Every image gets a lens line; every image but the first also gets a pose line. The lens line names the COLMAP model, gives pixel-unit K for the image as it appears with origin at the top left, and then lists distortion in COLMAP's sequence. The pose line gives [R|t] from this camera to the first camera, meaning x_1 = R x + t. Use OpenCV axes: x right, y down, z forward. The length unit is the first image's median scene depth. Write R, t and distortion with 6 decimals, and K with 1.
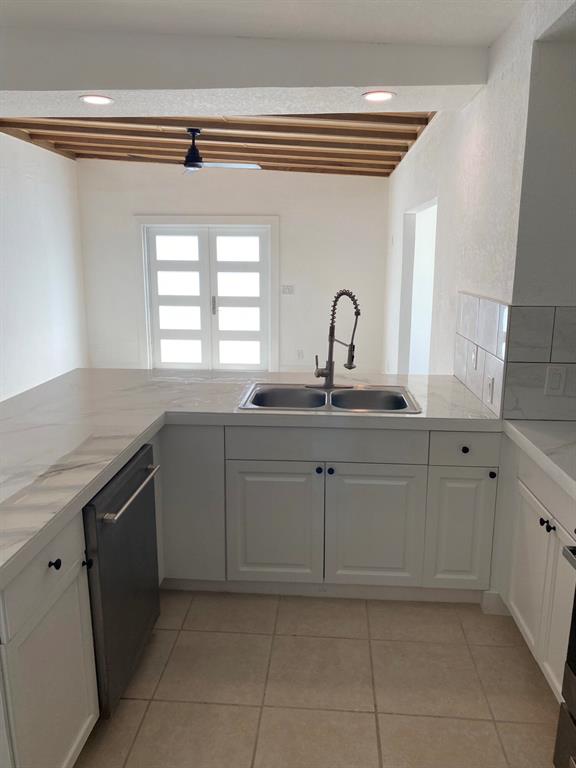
lens RADIAL K [[578.3, 0, 289.7], [0, 578.3, 384.8], [0, 0, 1]] dist [-0.001687, 0.000258]
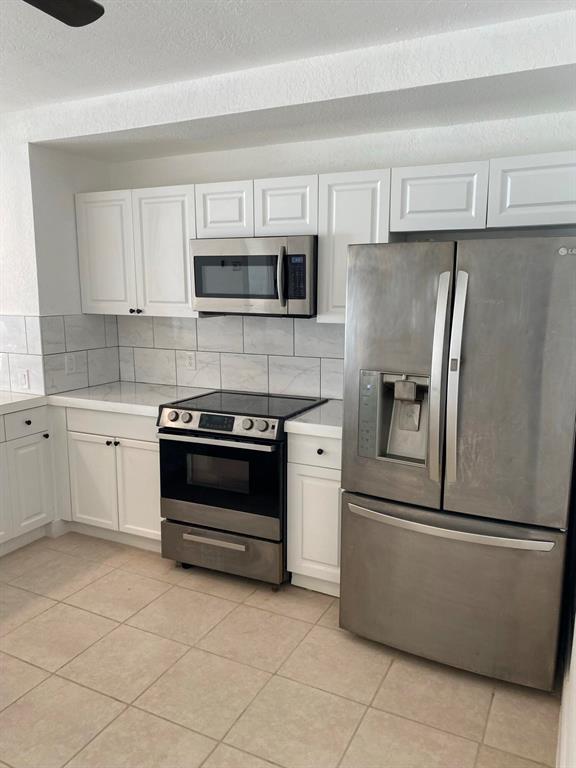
lens RADIAL K [[578.3, 0, 289.8], [0, 578.3, 384.3], [0, 0, 1]] dist [-0.001687, 0.000258]
pose [[0.392238, -0.171484, 0.903738, -0.683780], [0.199884, 0.974883, 0.098230, 0.011524], [-0.897884, 0.142113, 0.416663, -0.152762]]
